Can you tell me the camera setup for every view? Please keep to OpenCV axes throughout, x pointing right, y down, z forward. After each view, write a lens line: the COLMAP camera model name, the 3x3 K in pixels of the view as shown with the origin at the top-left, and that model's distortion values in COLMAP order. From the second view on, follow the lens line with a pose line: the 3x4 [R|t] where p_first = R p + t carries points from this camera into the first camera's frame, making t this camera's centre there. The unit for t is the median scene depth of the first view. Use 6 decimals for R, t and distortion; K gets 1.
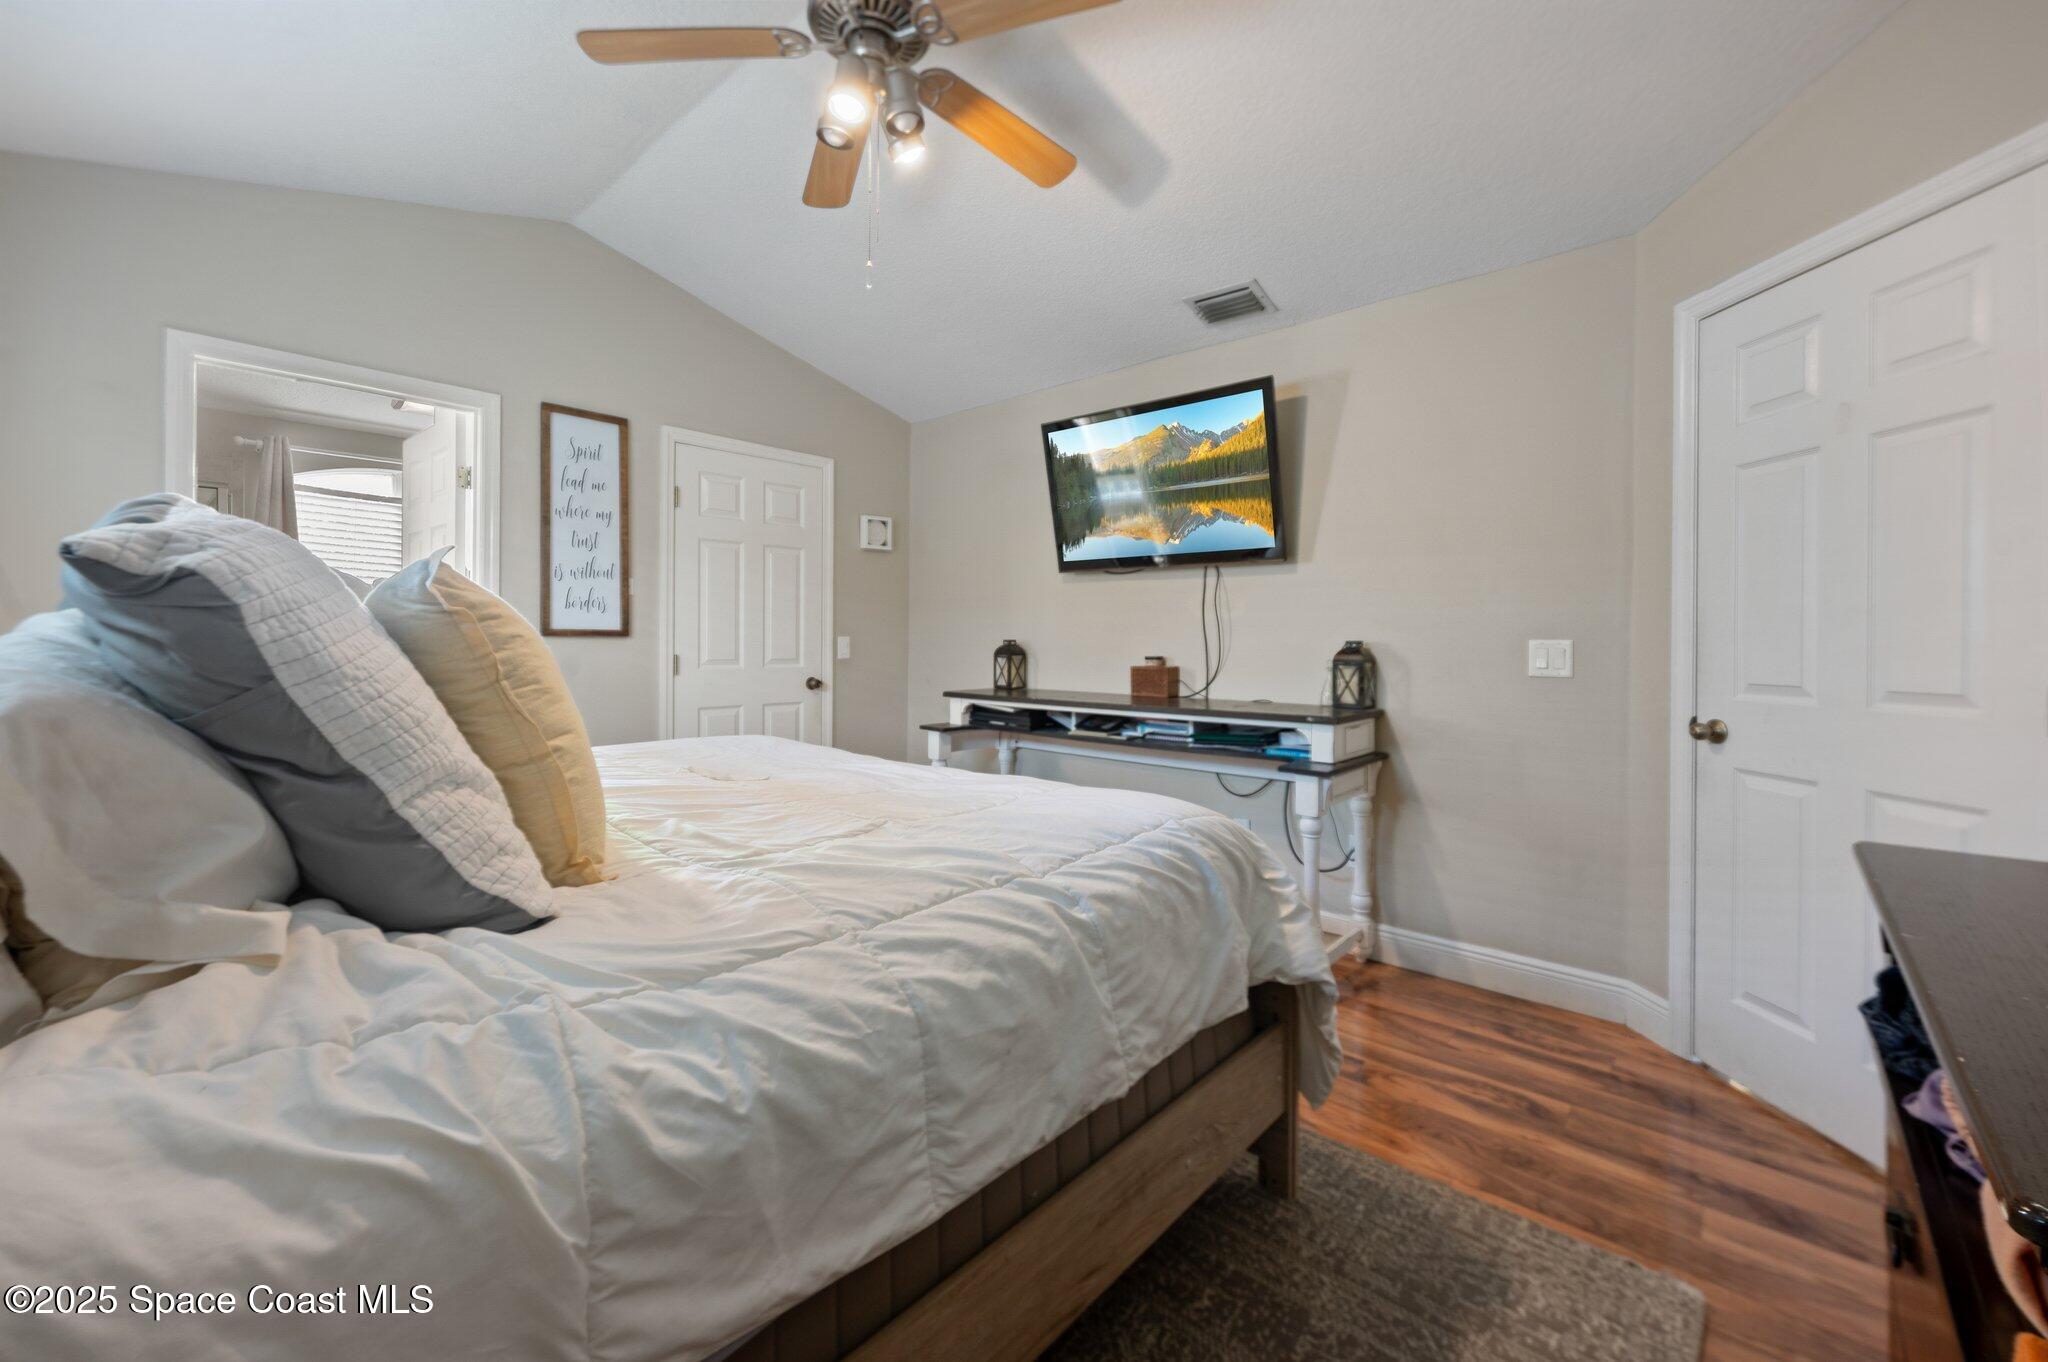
lens RADIAL K [[833.8, 0, 1036.0], [0, 833.8, 651.1], [0, 0, 1]] dist [0.001399, 0.000171]
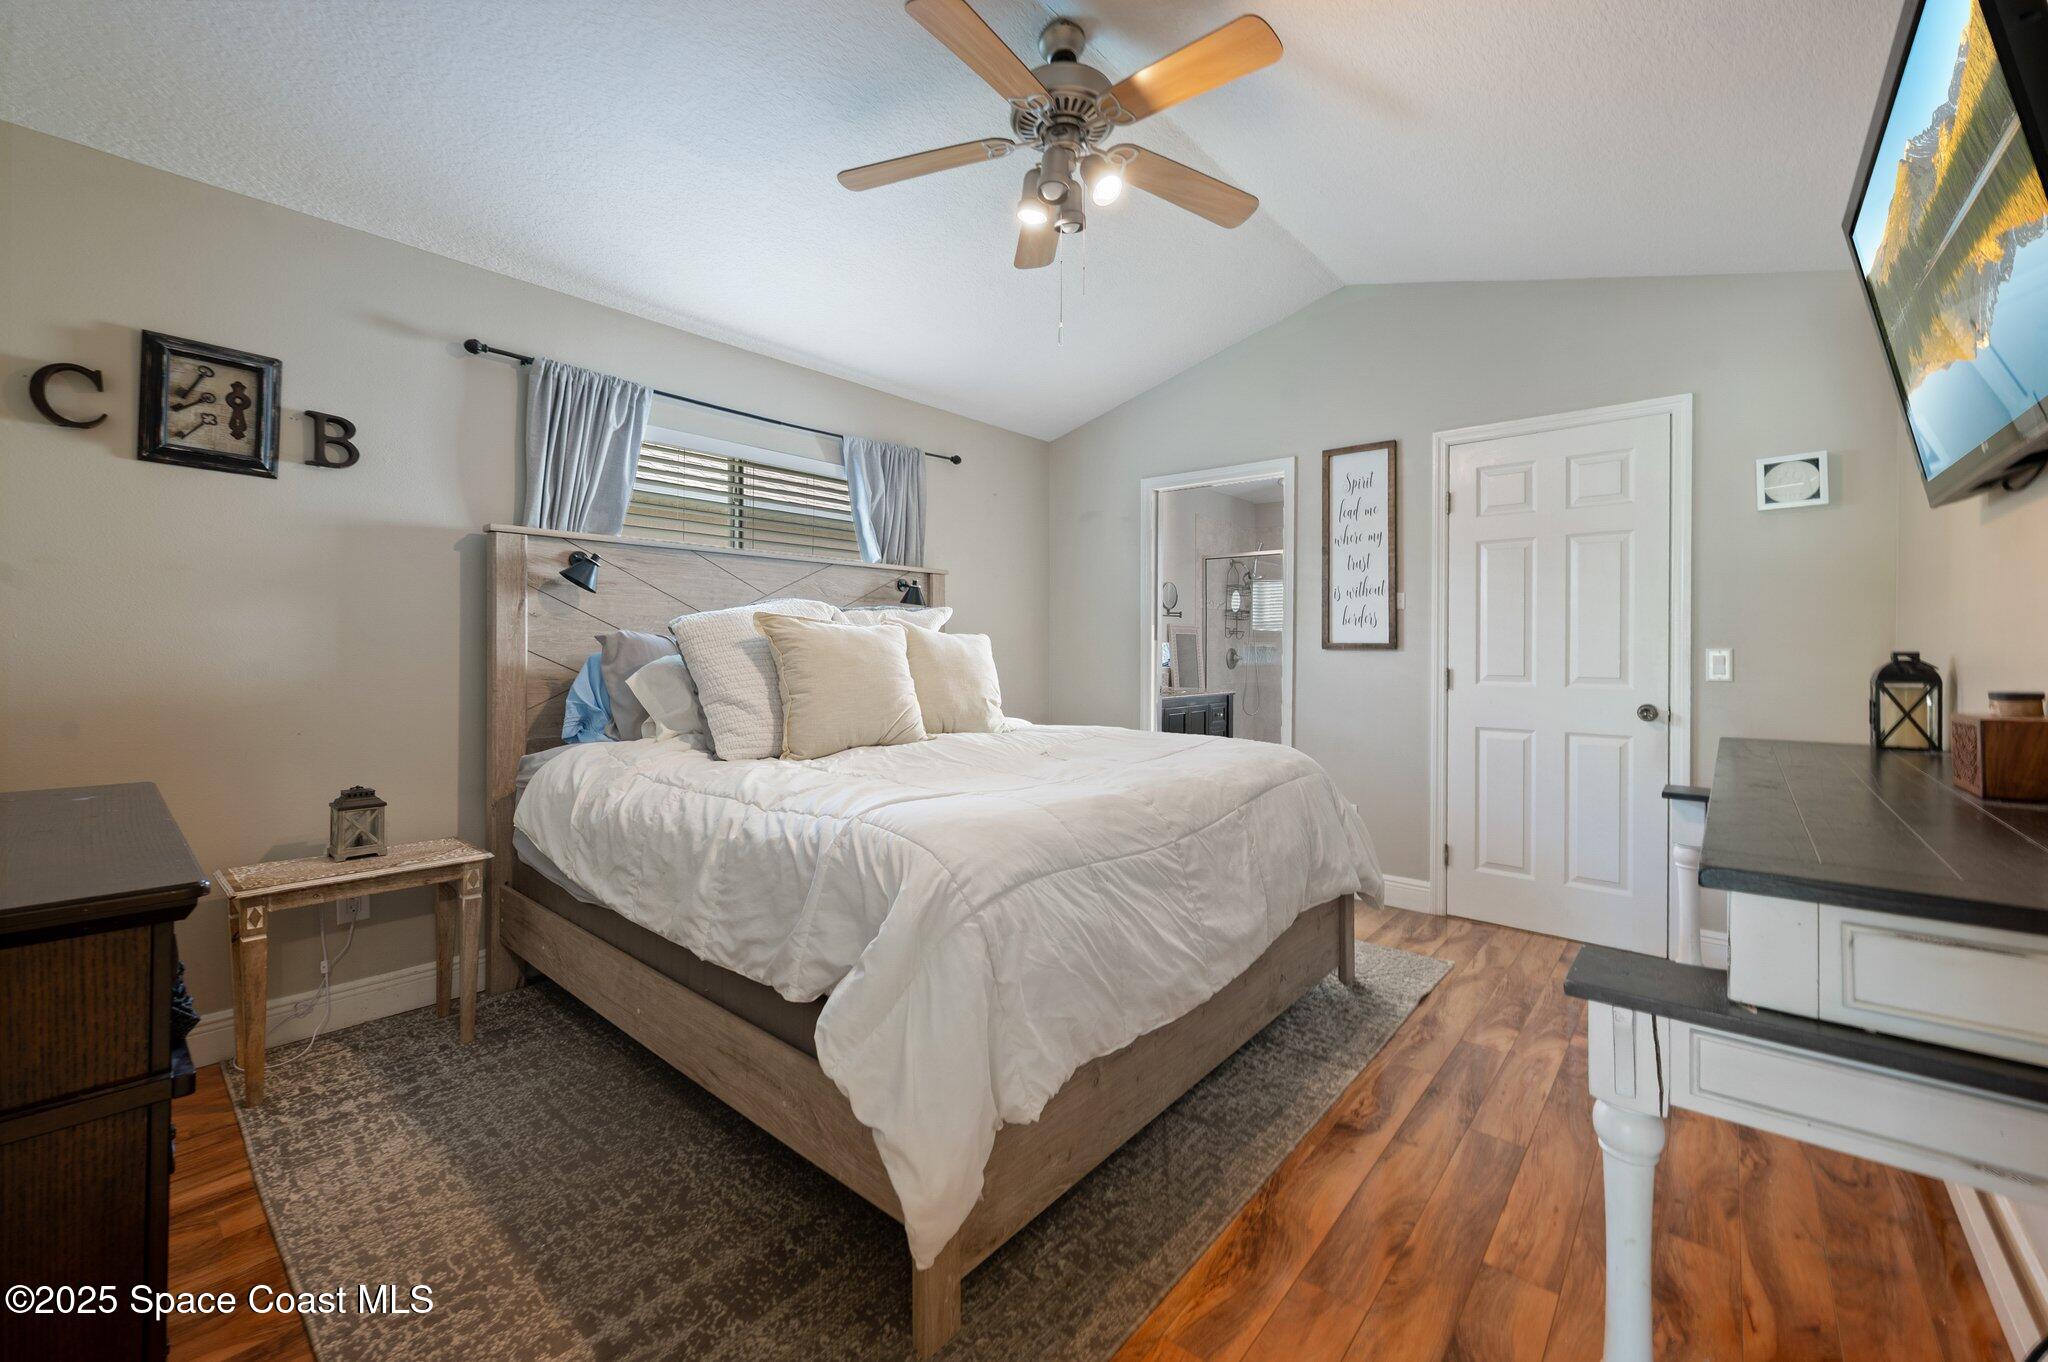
lens RADIAL K [[819.5, 0, 1035.2], [0, 819.5, 677.6], [0, 0, 1]] dist [0.000109, 0.000264]
pose [[0.018087, 0.028838, -0.999420, 0.533362], [-0.017331, 0.999443, 0.028525, -0.003488], [0.999686, 0.016805, 0.018576, 0.542515]]
